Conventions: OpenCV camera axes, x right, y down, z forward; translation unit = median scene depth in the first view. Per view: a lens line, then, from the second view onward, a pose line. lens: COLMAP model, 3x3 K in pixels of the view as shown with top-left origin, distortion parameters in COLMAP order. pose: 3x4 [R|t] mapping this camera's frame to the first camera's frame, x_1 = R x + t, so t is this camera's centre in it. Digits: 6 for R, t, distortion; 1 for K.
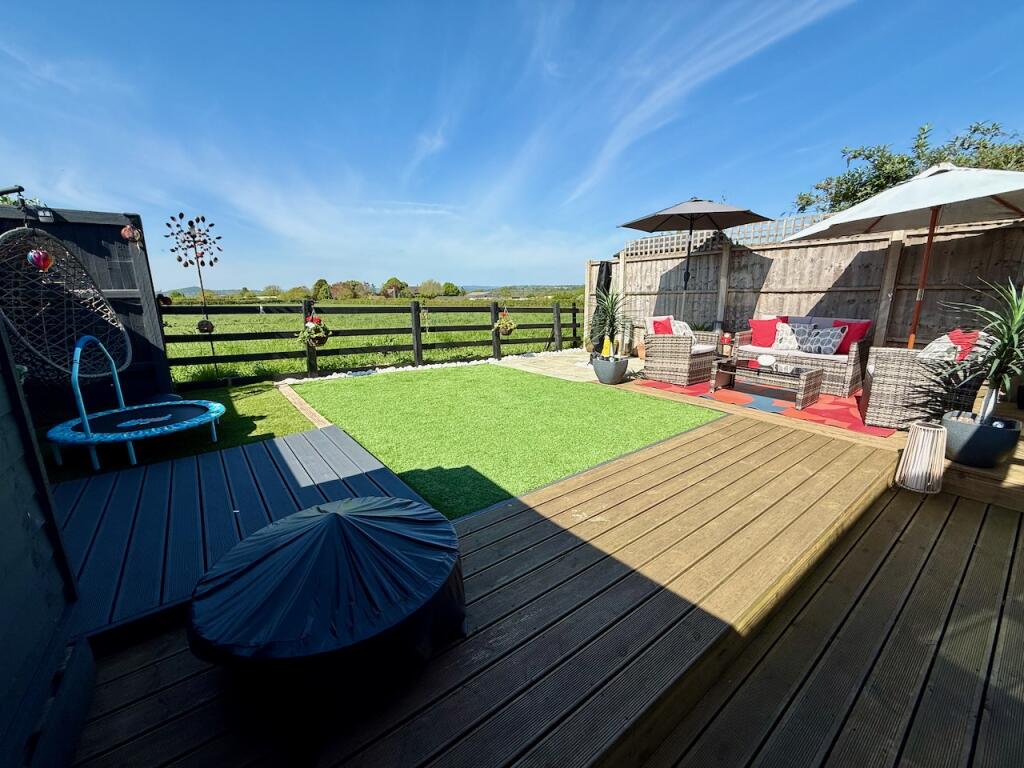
lens RADIAL K [[406.8, 0, 509.5], [0, 406.8, 383.8], [0, 0, 1]] dist [0.000542, -0.000564]
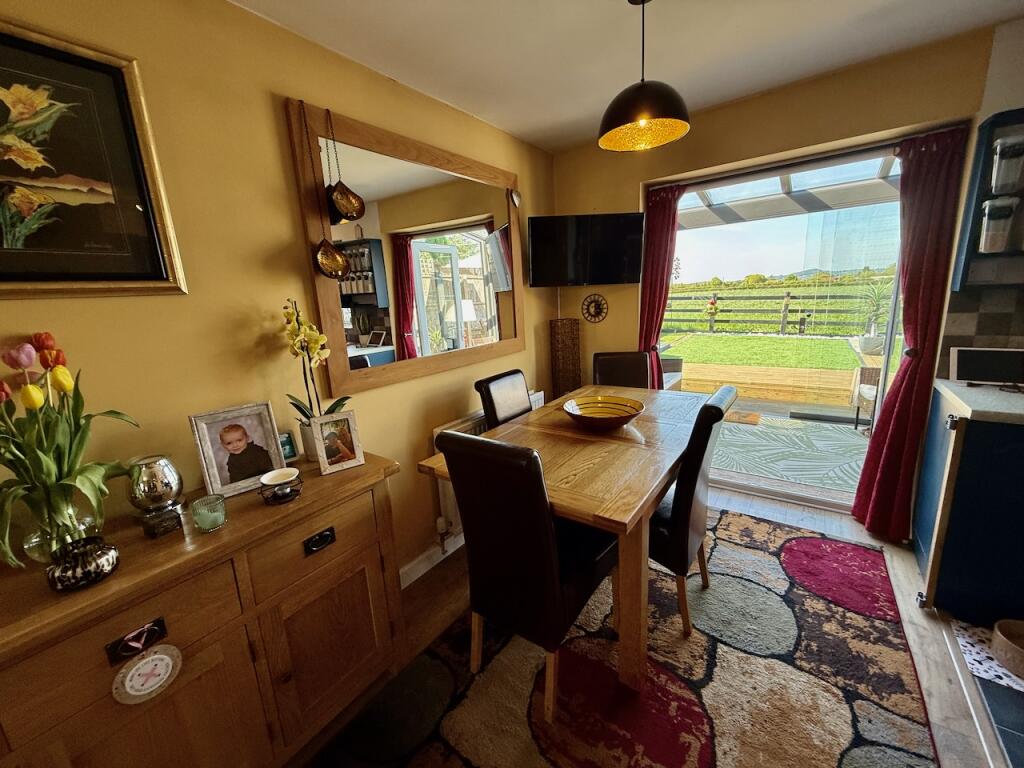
lens RADIAL K [[406.8, 0, 507.5], [0, 406.8, 384.2], [0, 0, 1]] dist [0.000542, -0.000564]
pose [[0.290956, 0.197618, -0.936105, 1.173994], [-0.157461, 0.974984, 0.156884, 0.072677], [0.943690, 0.101754, 0.314794, -0.528518]]
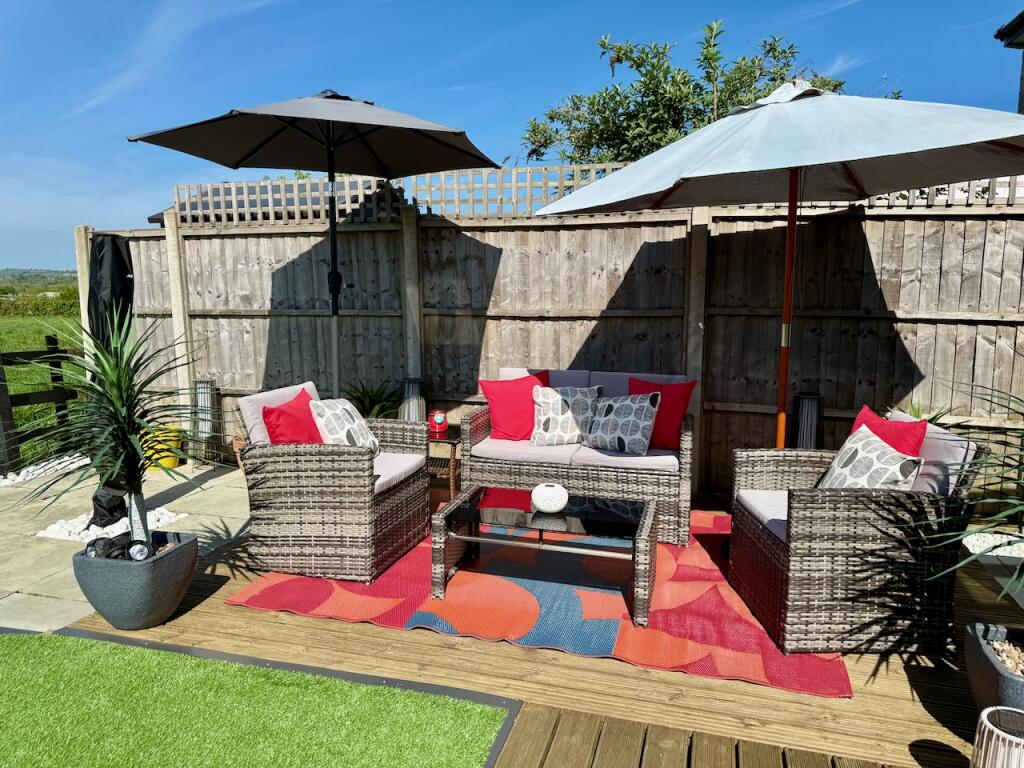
lens RADIAL K [[720.3, 0, 510.6], [0, 720.3, 387.8], [0, 0, 1]] dist [0.060835, -0.066733]
pose [[0.795573, -0.075331, 0.601156, 0.150283], [0.125085, 0.991285, -0.041320, -0.120824], [-0.592804, 0.108069, 0.798063, 0.372910]]
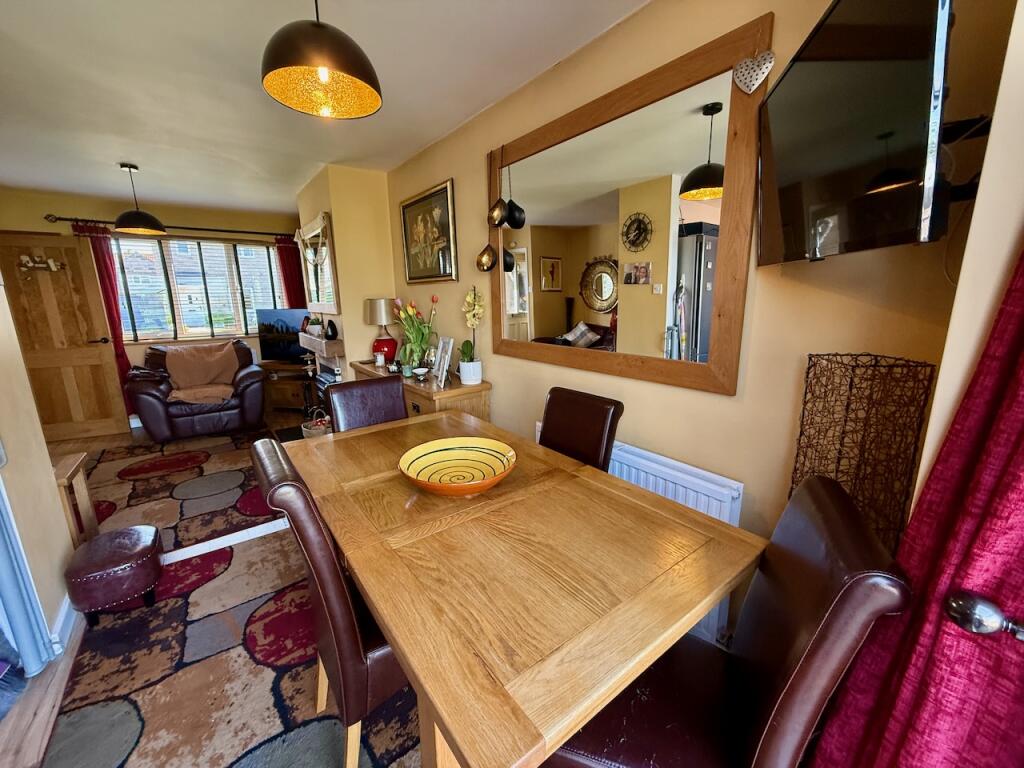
lens RADIAL K [[406.8, 0, 518.6], [0, 406.8, 384.3], [0, 0, 1]] dist [0.000542, -0.000564]
pose [[-0.999248, 0.035810, -0.014893, 0.833688], [0.025953, 0.902751, 0.429379, -0.009910], [0.028821, 0.428670, -0.903001, -0.135482]]
